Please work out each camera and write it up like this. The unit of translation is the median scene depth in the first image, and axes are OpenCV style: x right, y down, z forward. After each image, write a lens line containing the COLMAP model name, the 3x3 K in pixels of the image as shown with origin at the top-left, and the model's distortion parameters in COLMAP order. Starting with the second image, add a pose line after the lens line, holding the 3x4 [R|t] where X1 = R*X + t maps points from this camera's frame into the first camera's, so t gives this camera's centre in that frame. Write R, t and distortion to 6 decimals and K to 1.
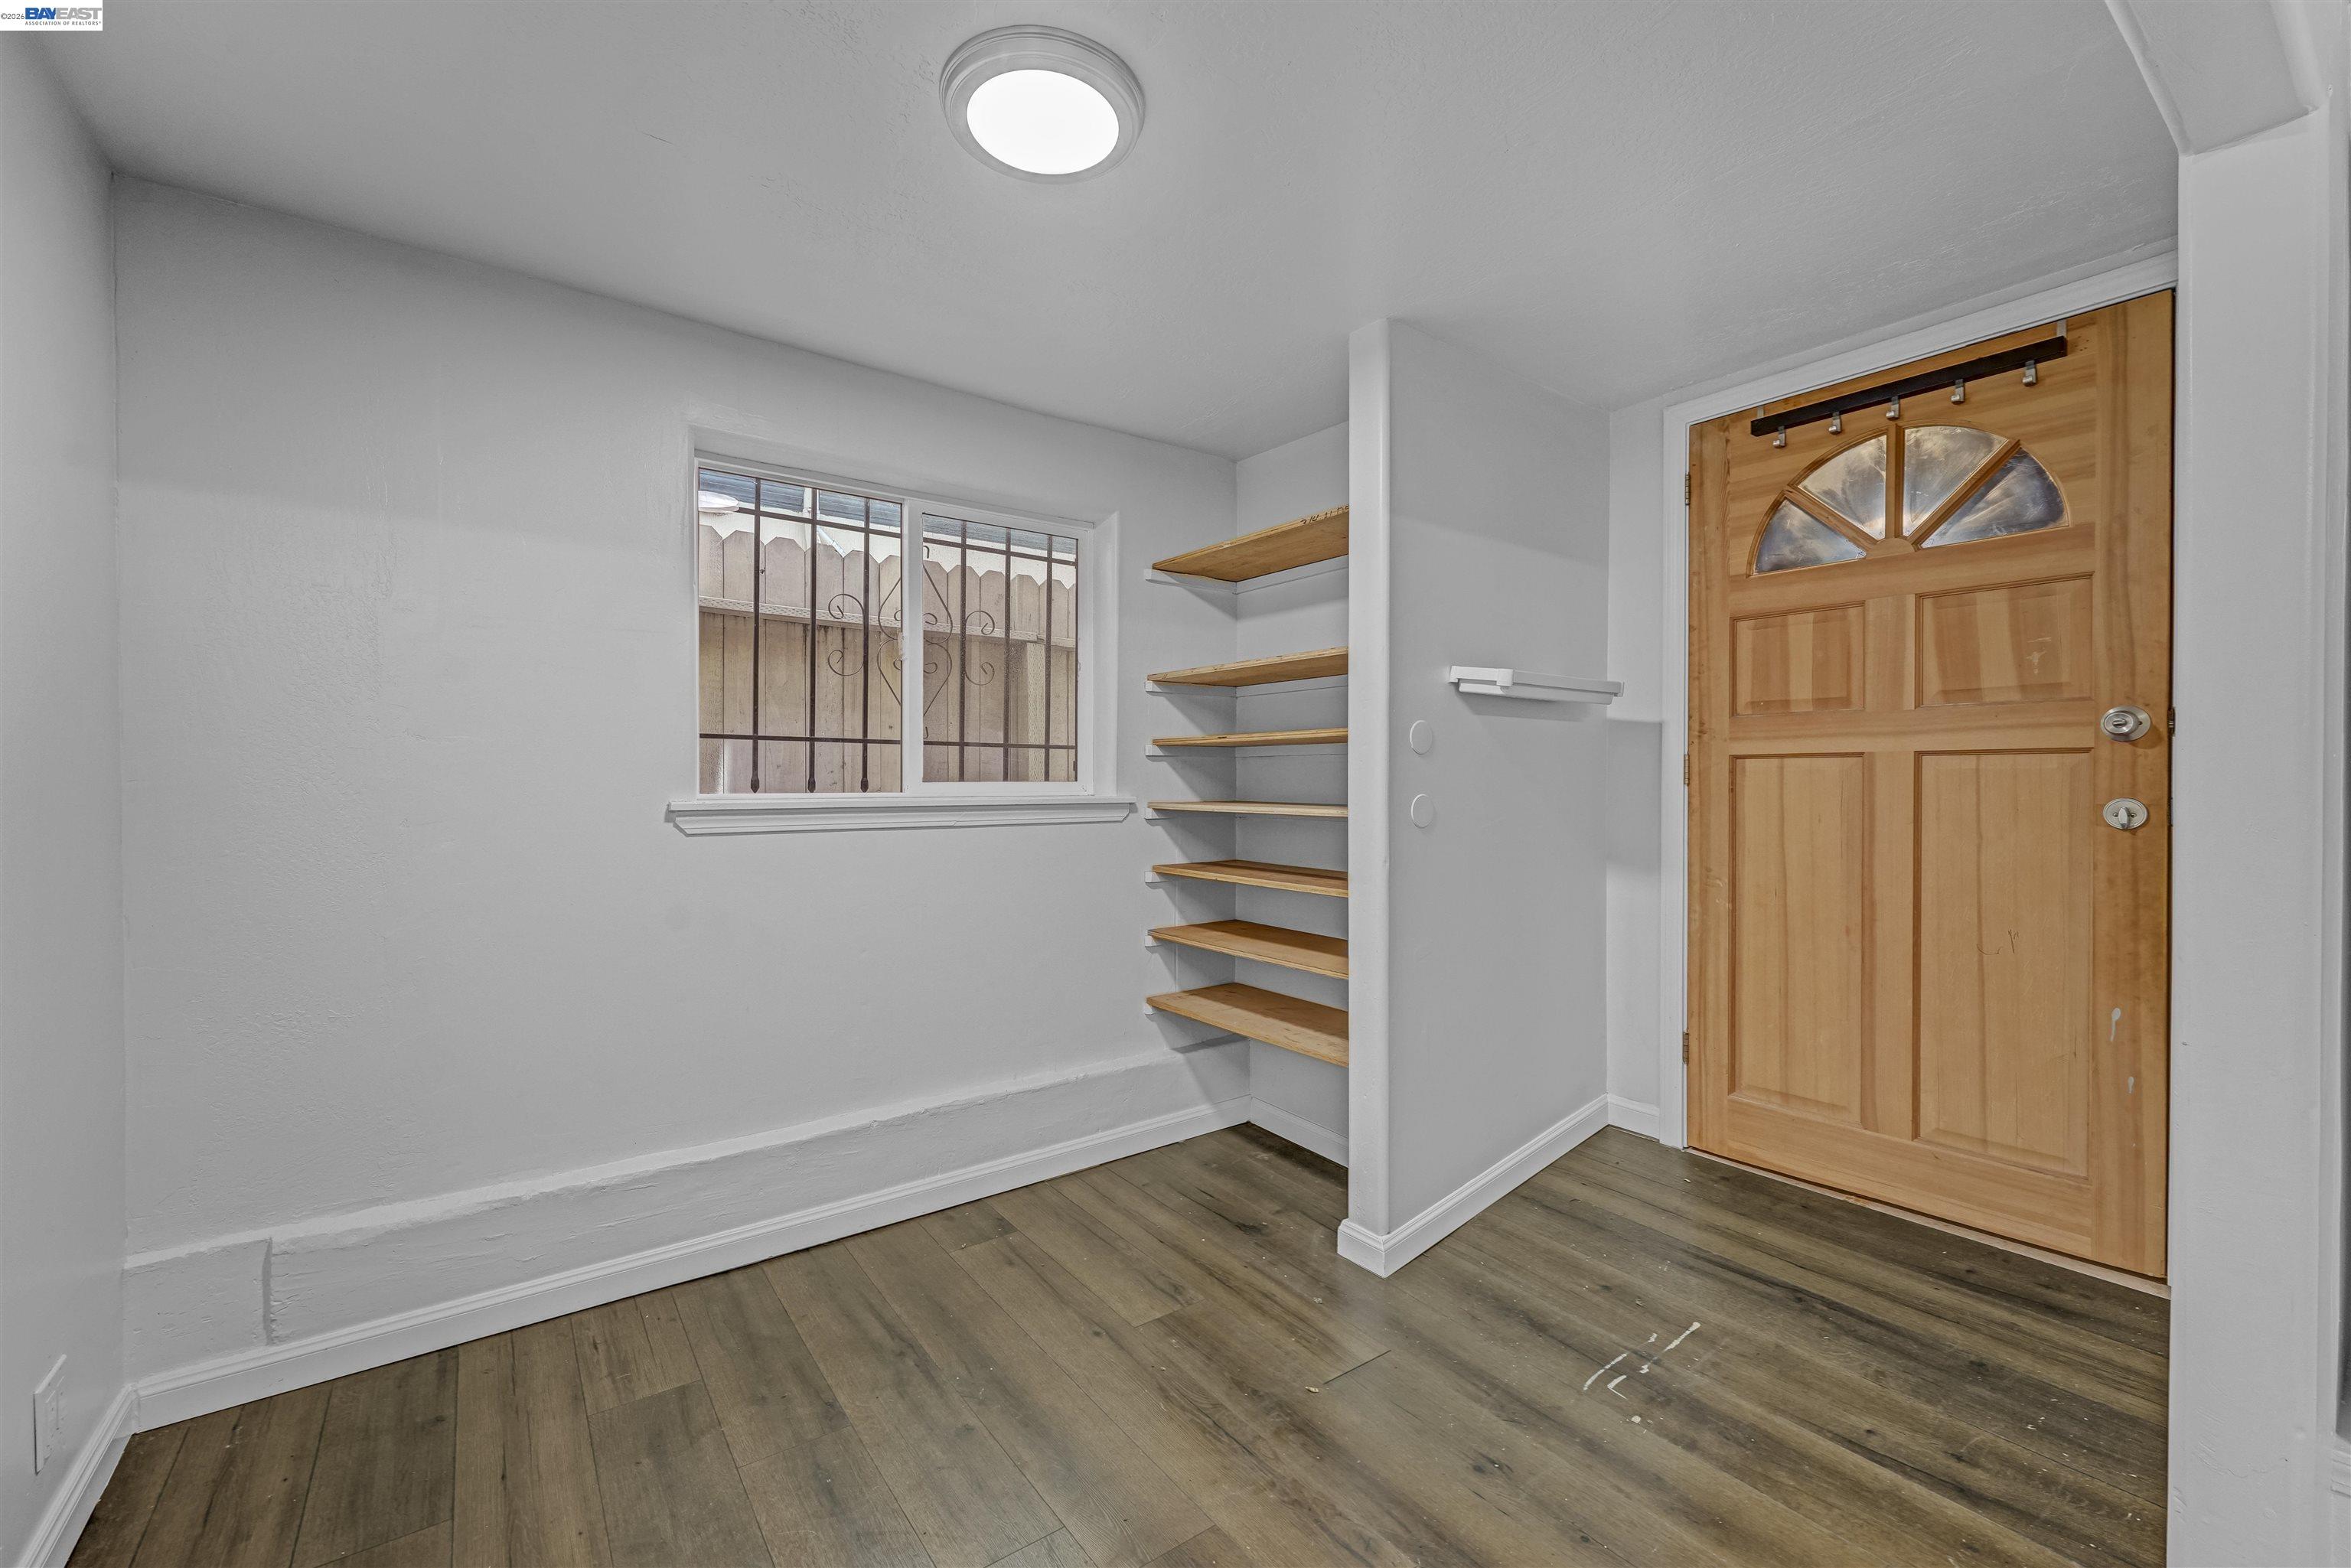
lens RADIAL K [[962.4, 0, 1163.4], [0, 962.4, 787.7], [0, 0, 1]] dist [0.003987, 0.000097]
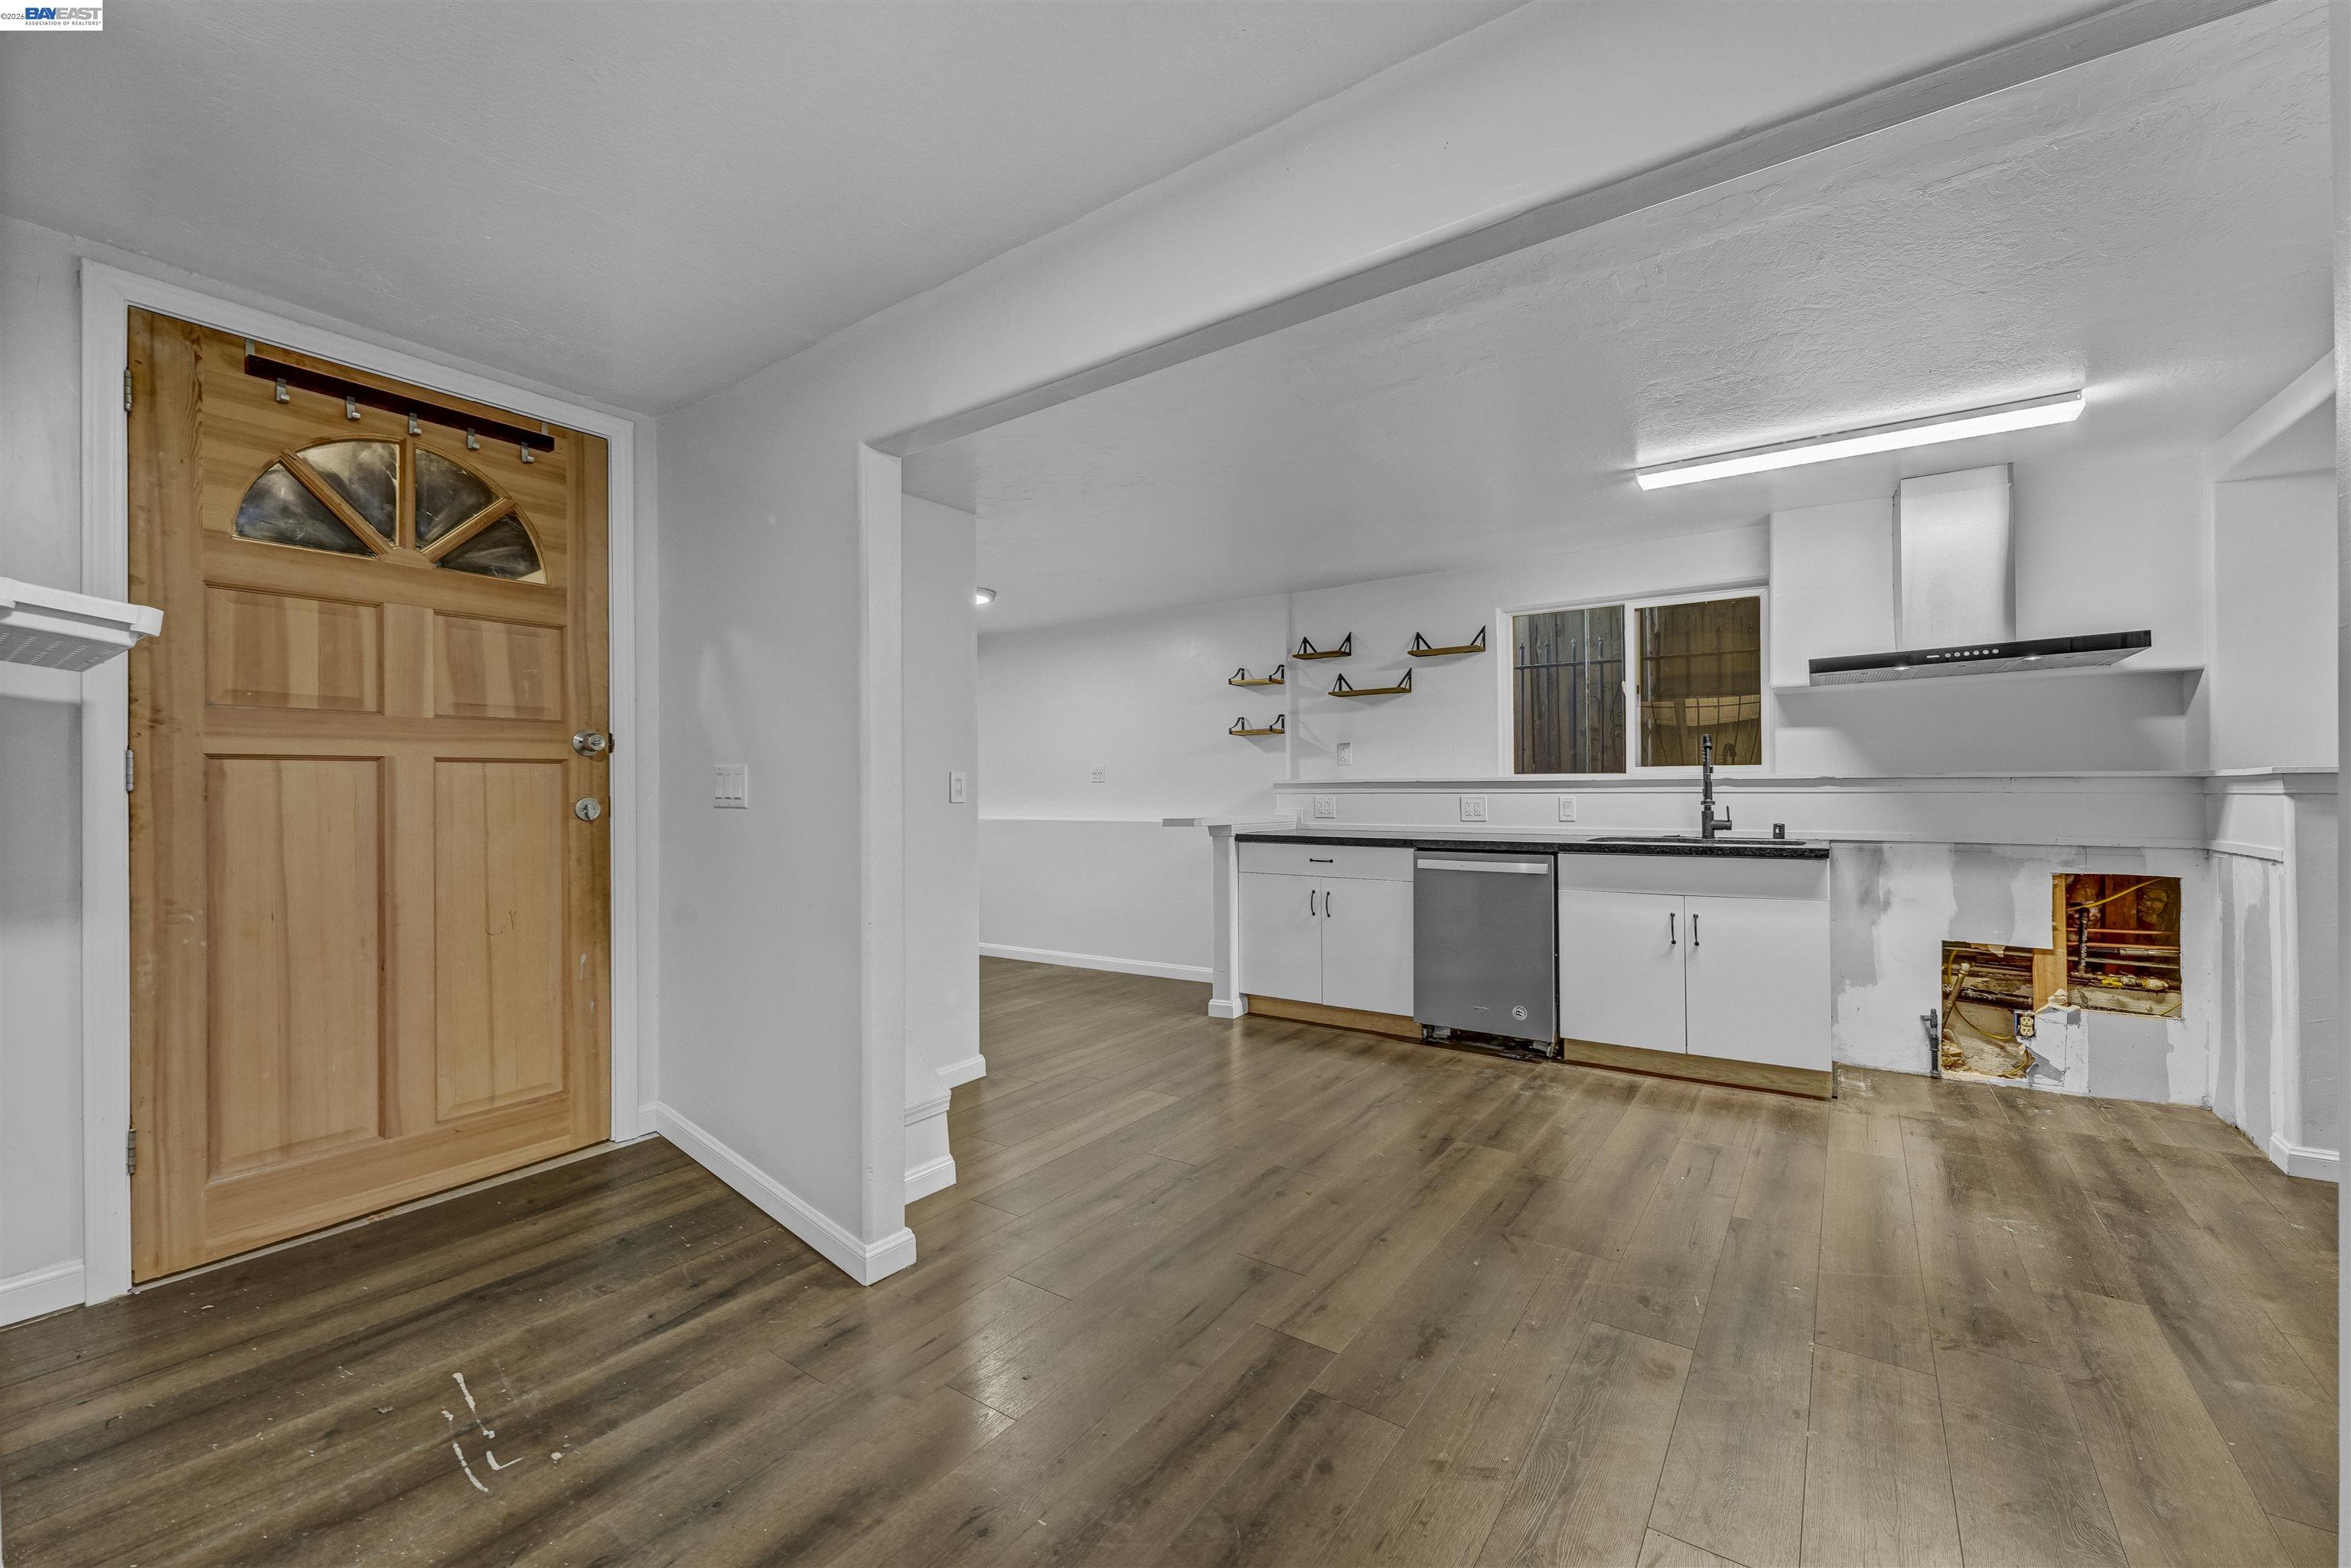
lens RADIAL K [[962.4, 0, 1164.2], [0, 962.4, 780.9], [0, 0, 1]] dist [0.003987, 0.000097]
pose [[-0.318101, 0.005278, 0.948042, -0.498977], [0.012609, 0.999920, -0.001336, -0.000668], [-0.947973, 0.011529, -0.318142, 0.600378]]
